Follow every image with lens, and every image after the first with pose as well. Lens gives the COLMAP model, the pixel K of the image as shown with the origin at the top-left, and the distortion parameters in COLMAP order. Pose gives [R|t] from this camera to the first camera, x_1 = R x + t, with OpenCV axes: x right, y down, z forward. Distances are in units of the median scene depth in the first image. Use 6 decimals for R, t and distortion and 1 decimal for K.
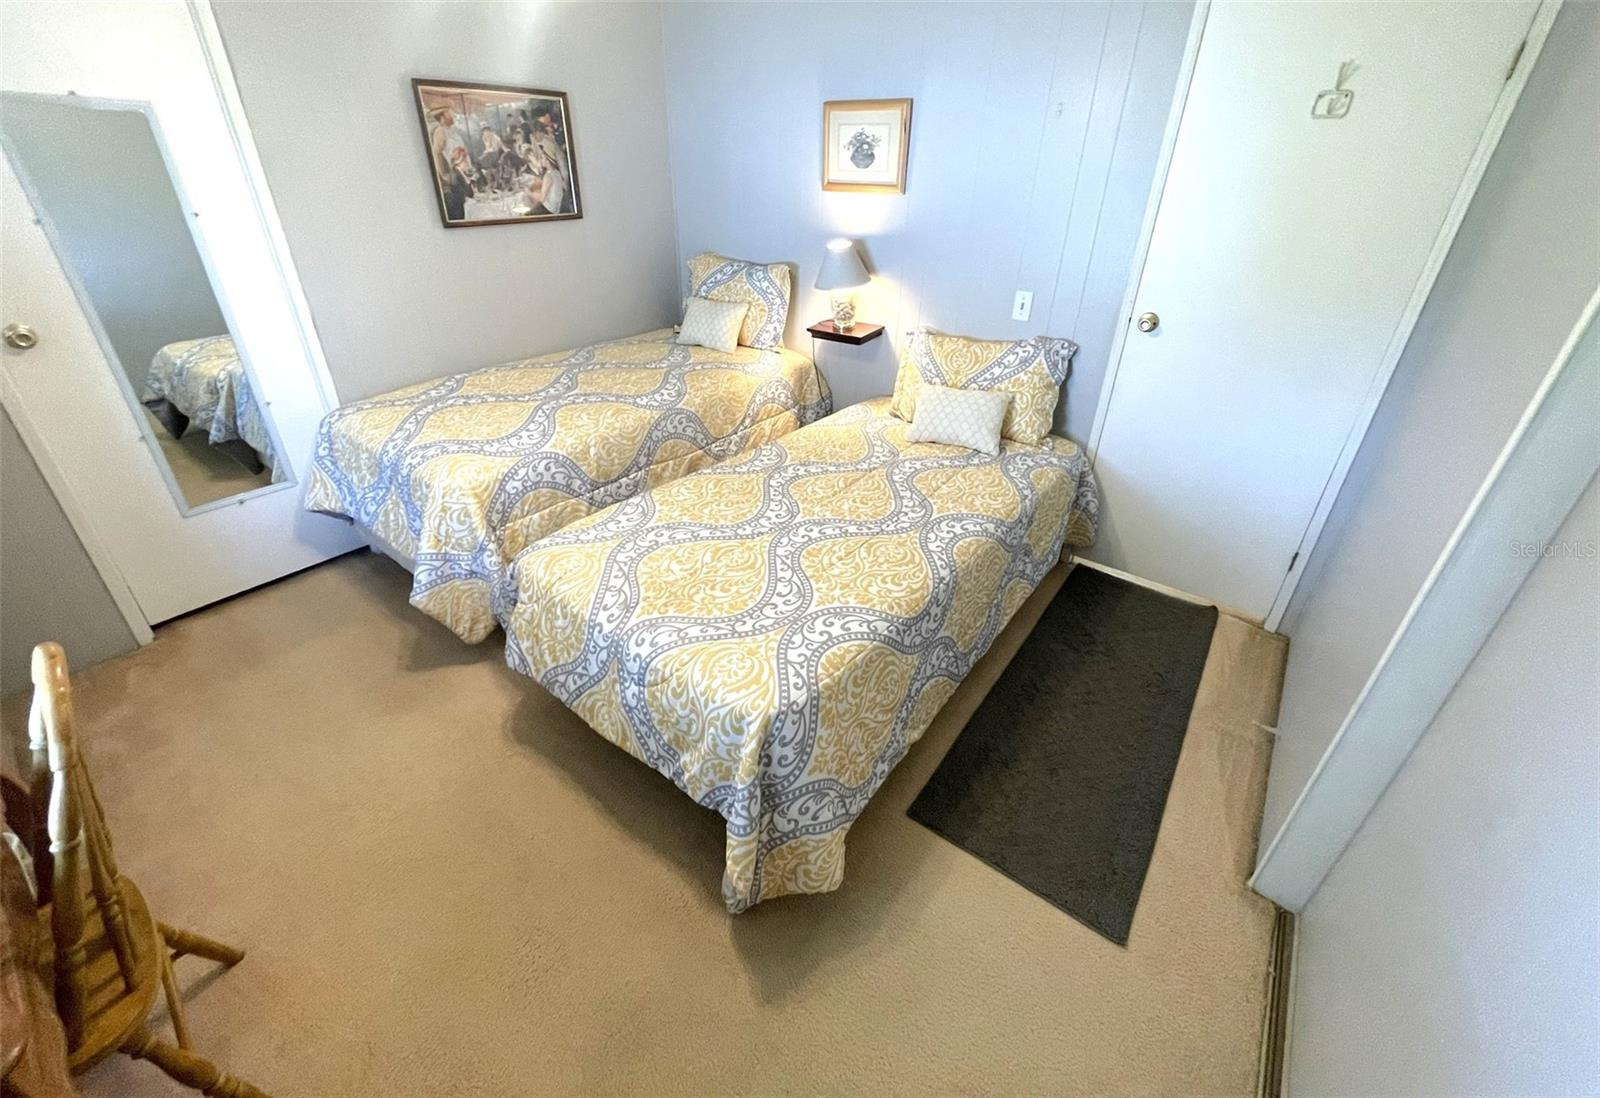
lens RADIAL K [[638.2, 0, 796.7], [0, 638.2, 495.2], [0, 0, 1]] dist [-0.001769, -0.000355]
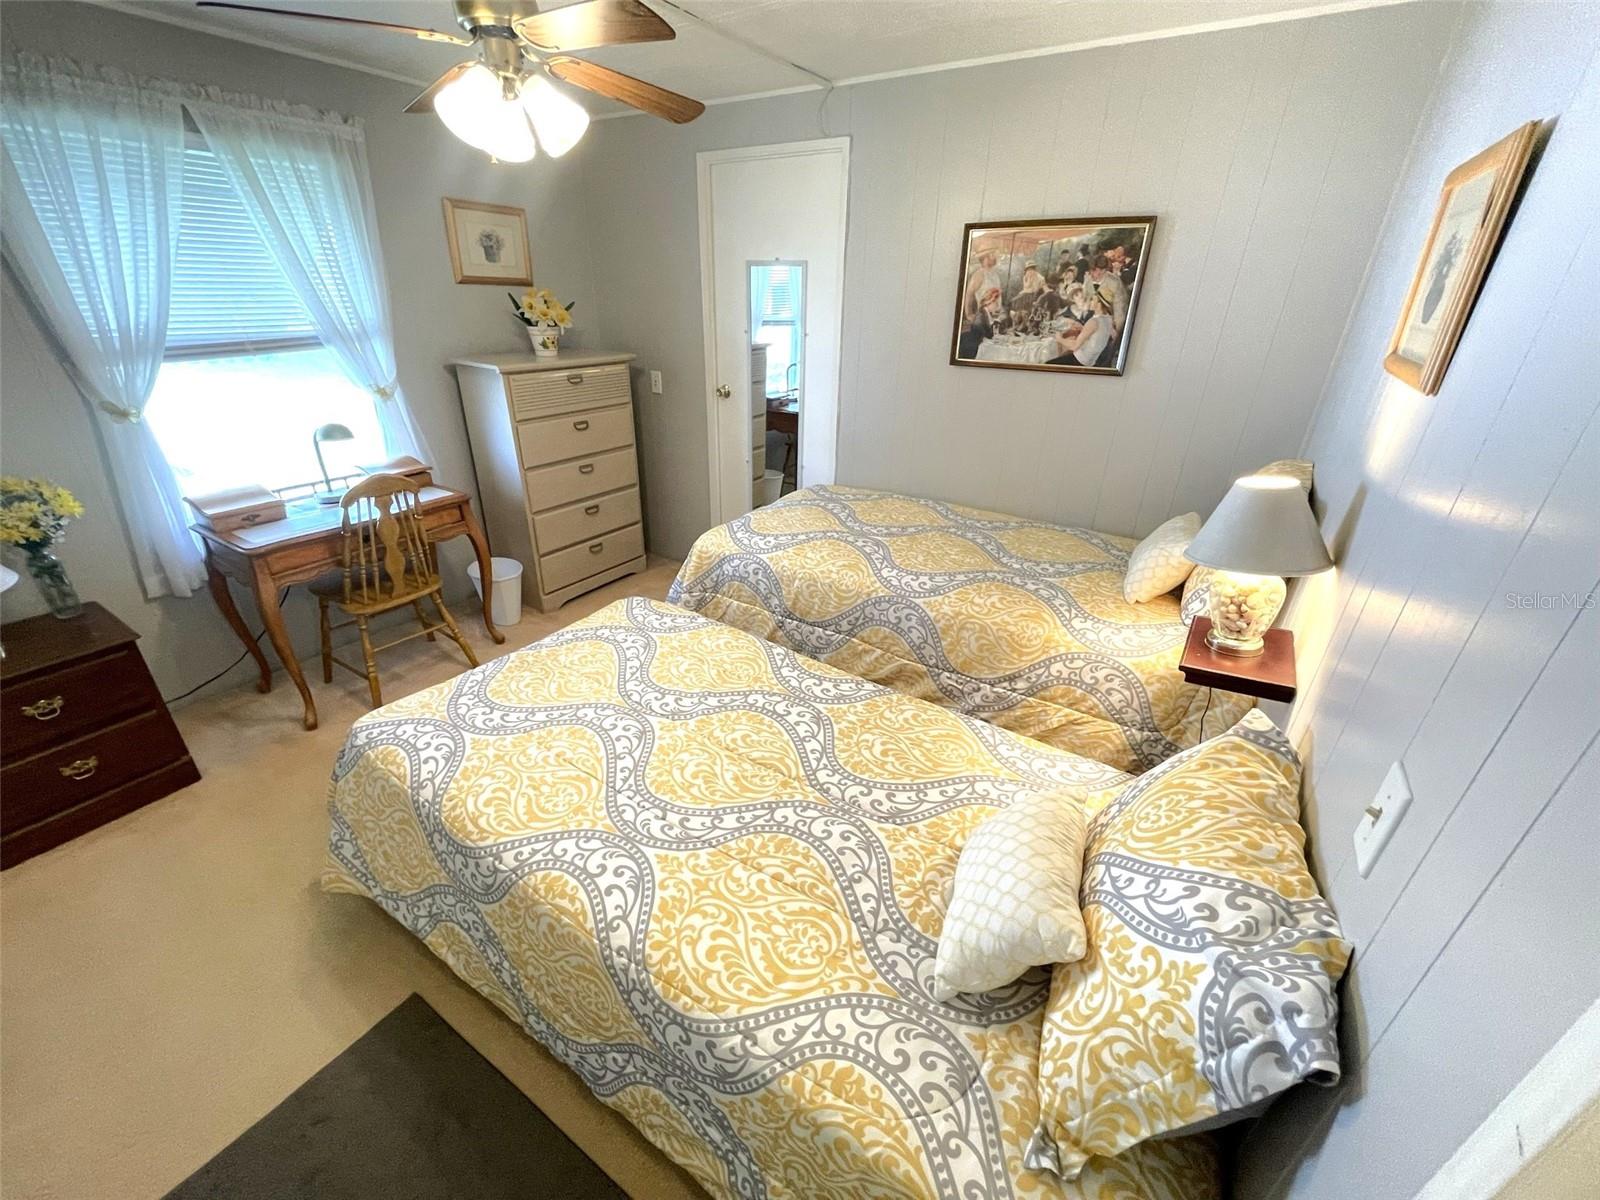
lens RADIAL K [[640.7, 0, 800.0], [0, 640.7, 600.0], [0, 0, 1]] dist [-0.001438, 0.000272]
pose [[0.096130, 0.422187, -0.901397, 0.514401], [-0.475058, 0.815255, 0.331178, -0.330531], [0.874688, 0.396380, 0.278933, 0.637692]]
